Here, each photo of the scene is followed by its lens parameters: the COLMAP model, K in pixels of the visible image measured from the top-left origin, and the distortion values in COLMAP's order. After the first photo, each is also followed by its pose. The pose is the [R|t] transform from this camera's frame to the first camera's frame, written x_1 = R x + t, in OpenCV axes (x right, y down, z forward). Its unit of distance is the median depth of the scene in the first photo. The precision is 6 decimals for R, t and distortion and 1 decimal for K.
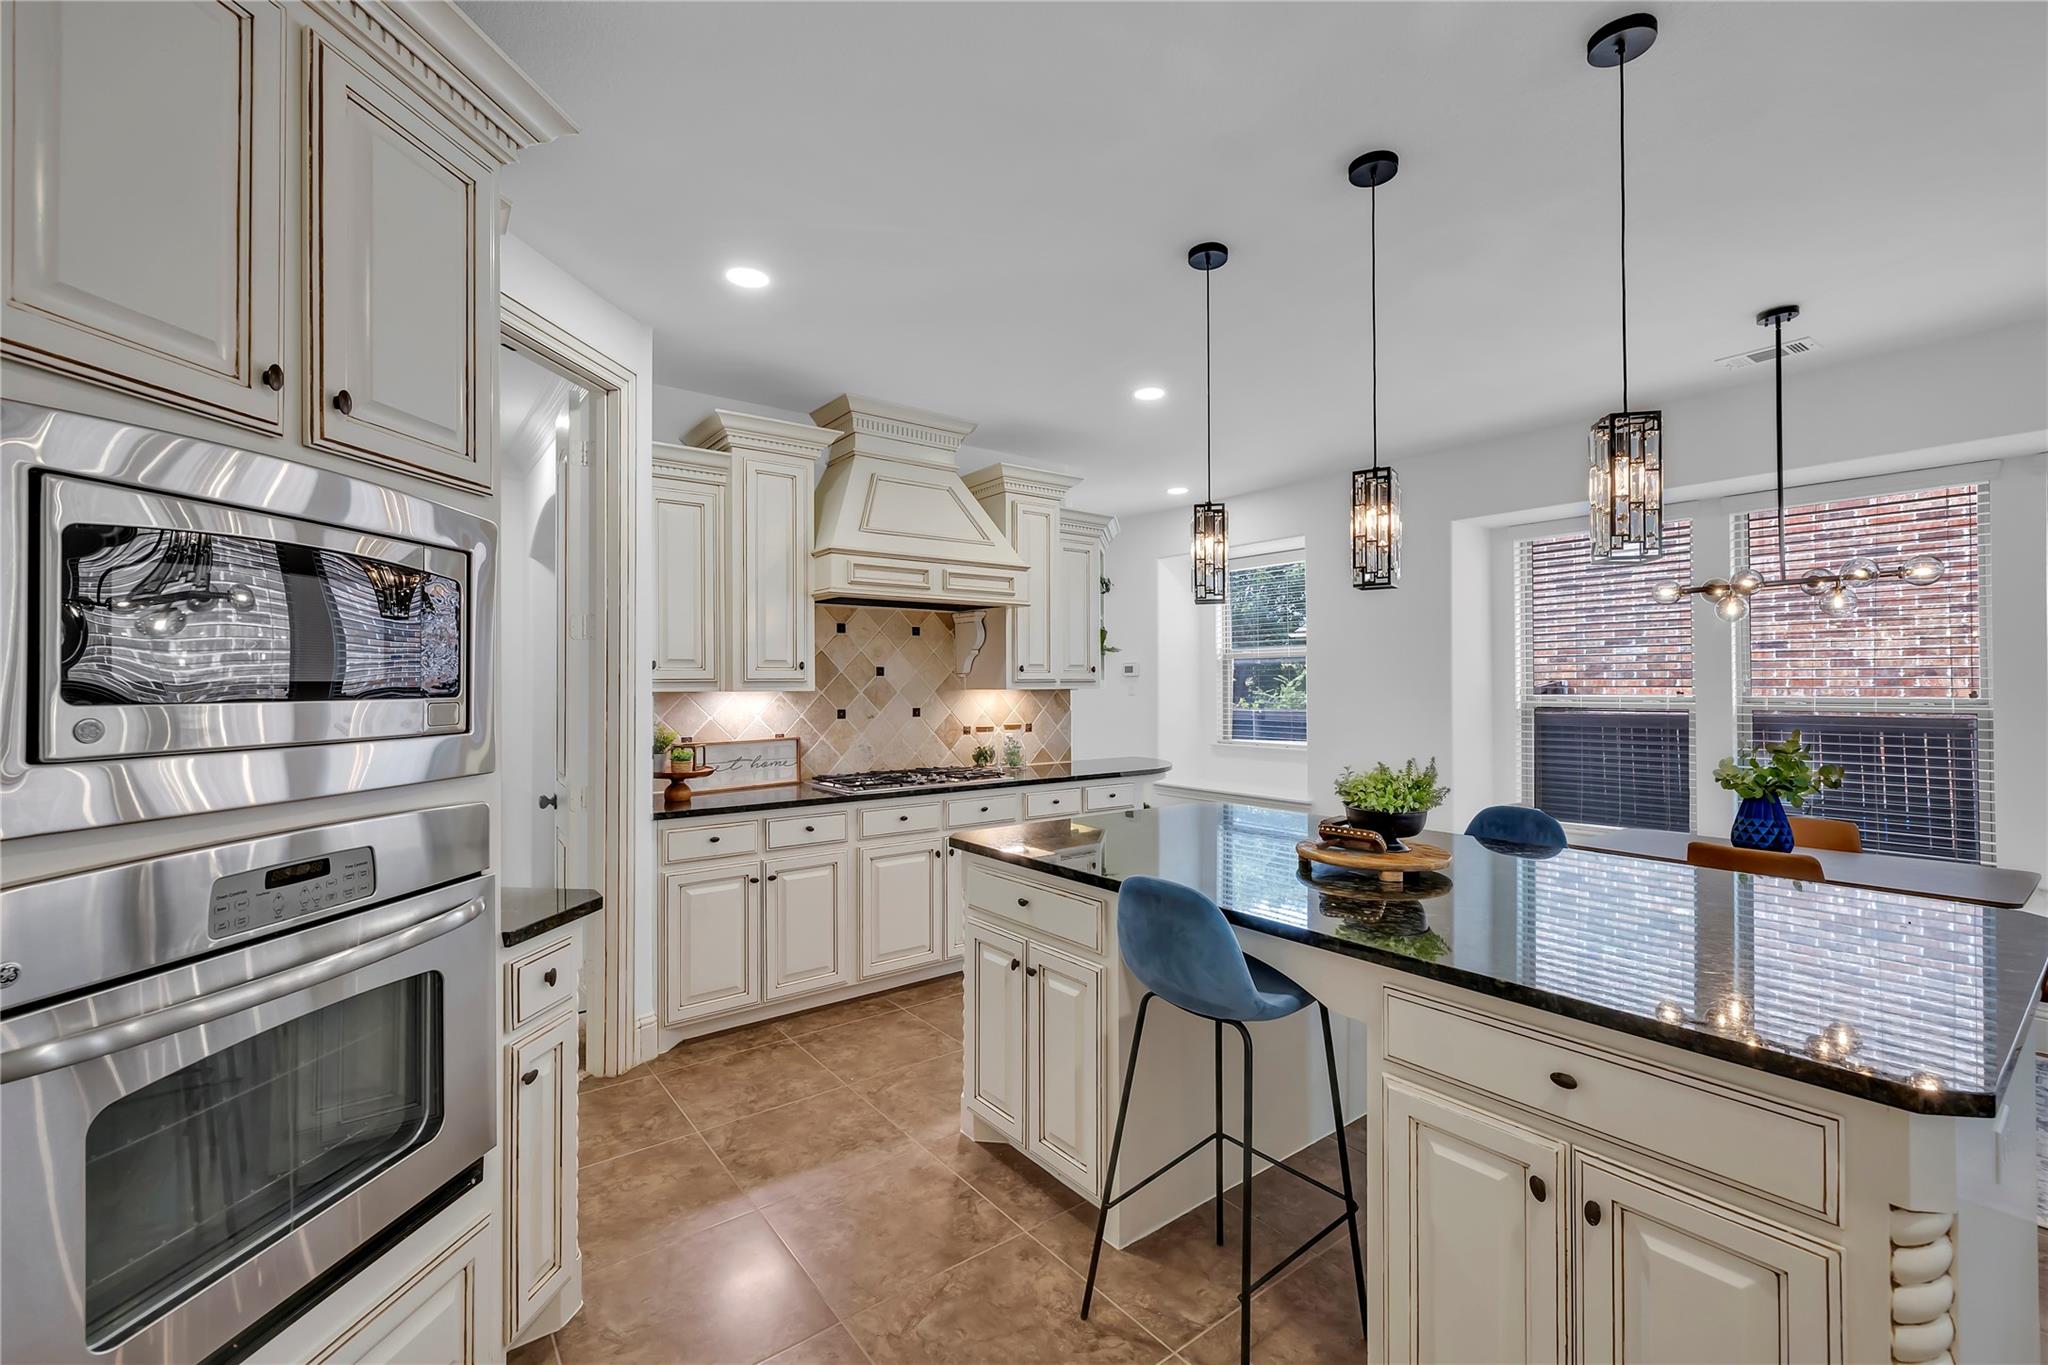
lens RADIAL K [[856.3, 0, 1024.0], [0, 856.3, 682.5], [0, 0, 1]] dist [0.001505, 0.000007]
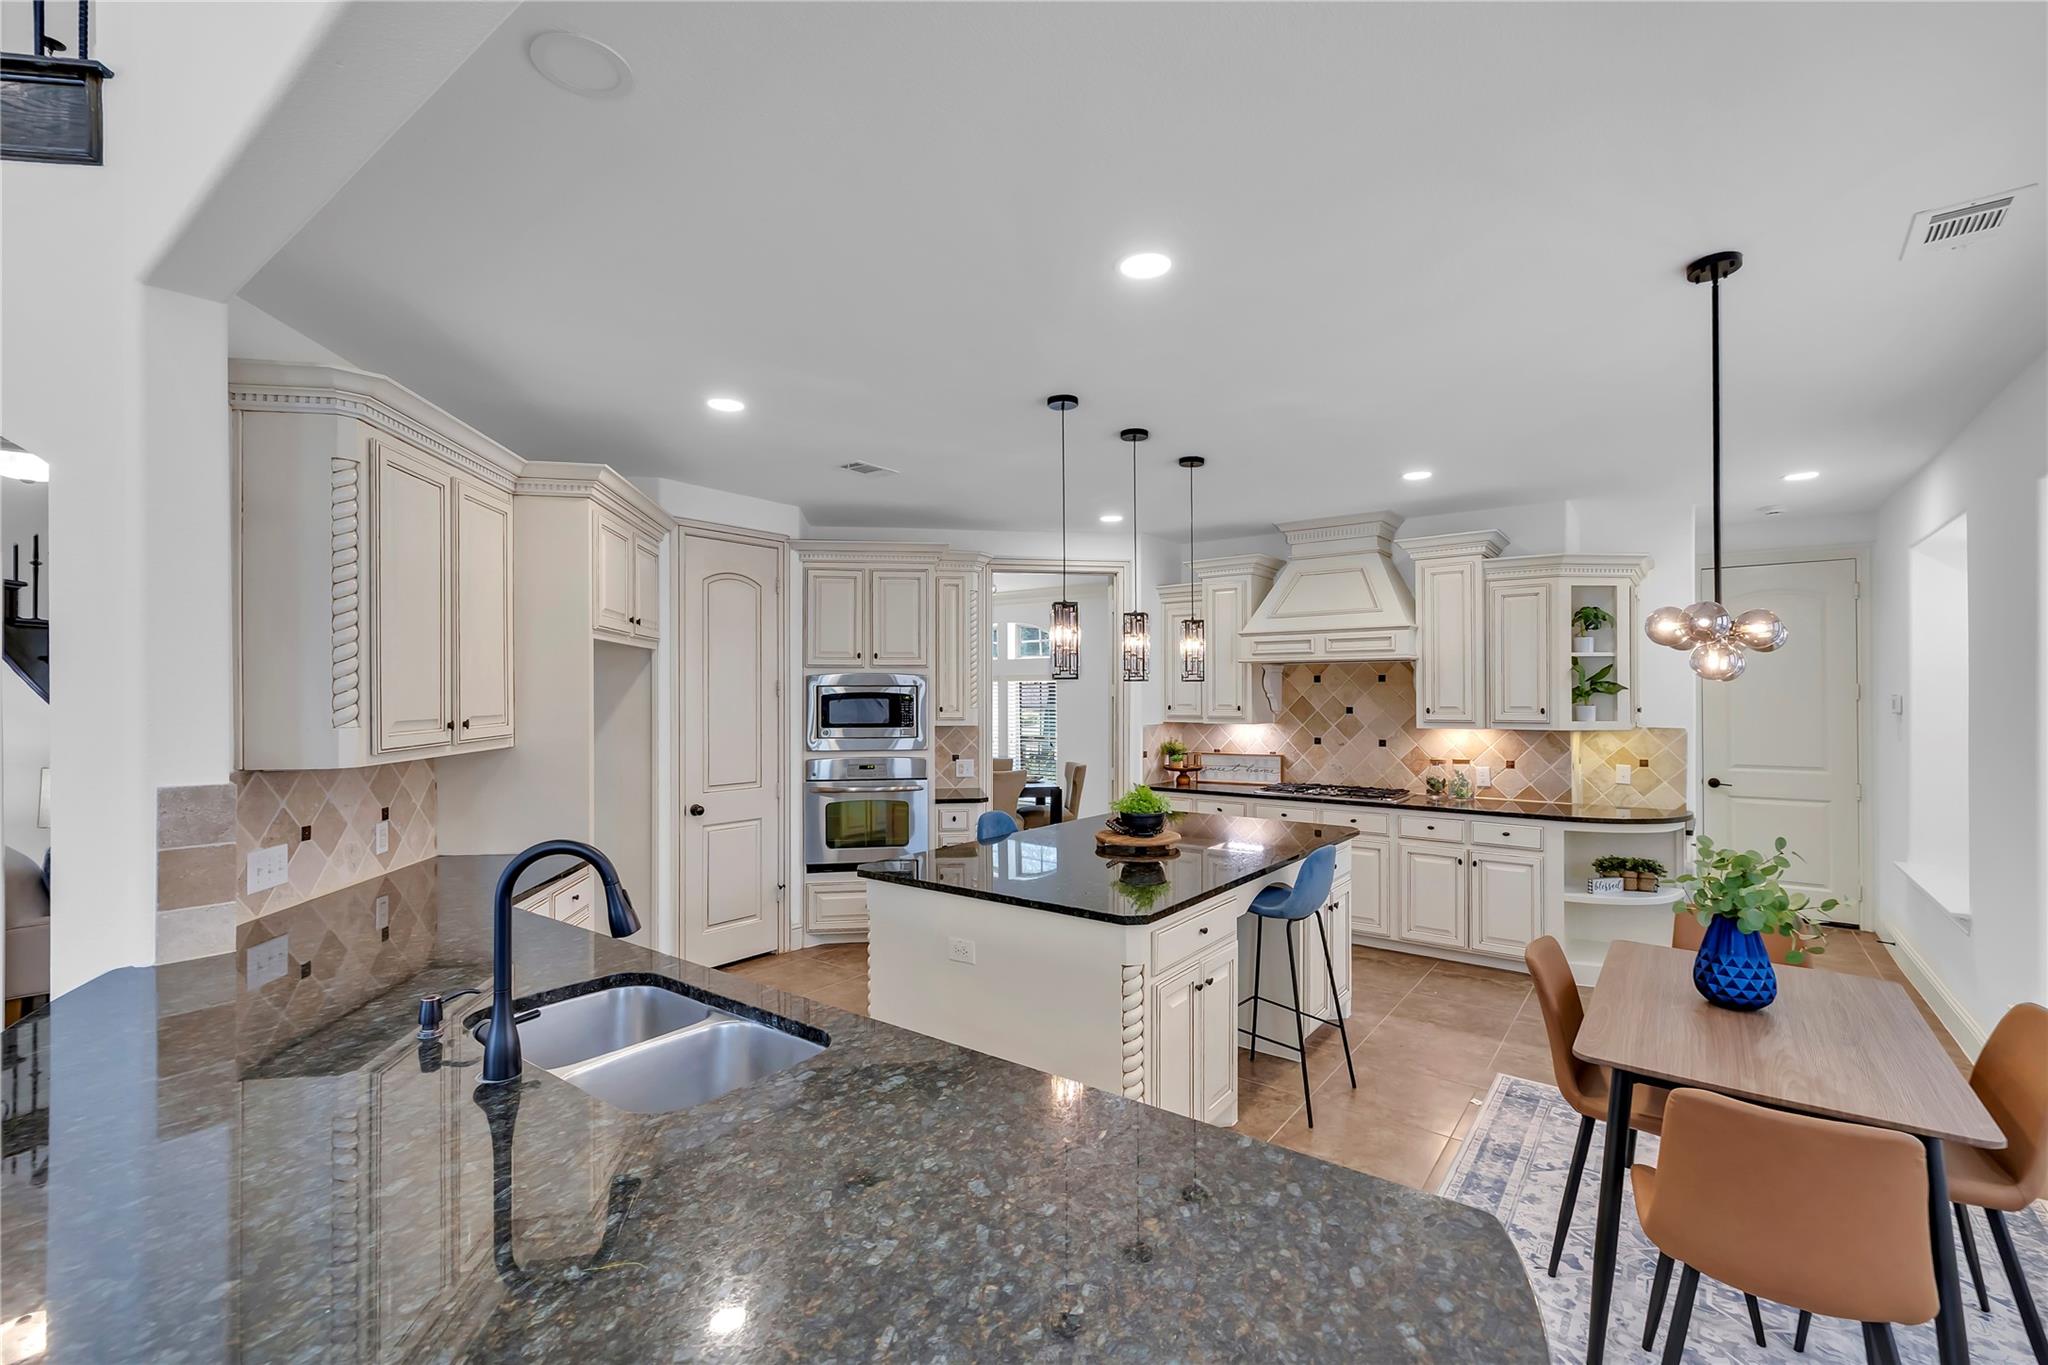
lens RADIAL K [[856.3, 0, 1024.0], [0, 856.3, 682.5], [0, 0, 1]] dist [0.001505, 0.000007]
pose [[0.276926, -0.008579, -0.960853, 1.025648], [0.001490, 0.999963, -0.008499, -0.048367], [0.960890, 0.000922, 0.276928, 0.165100]]
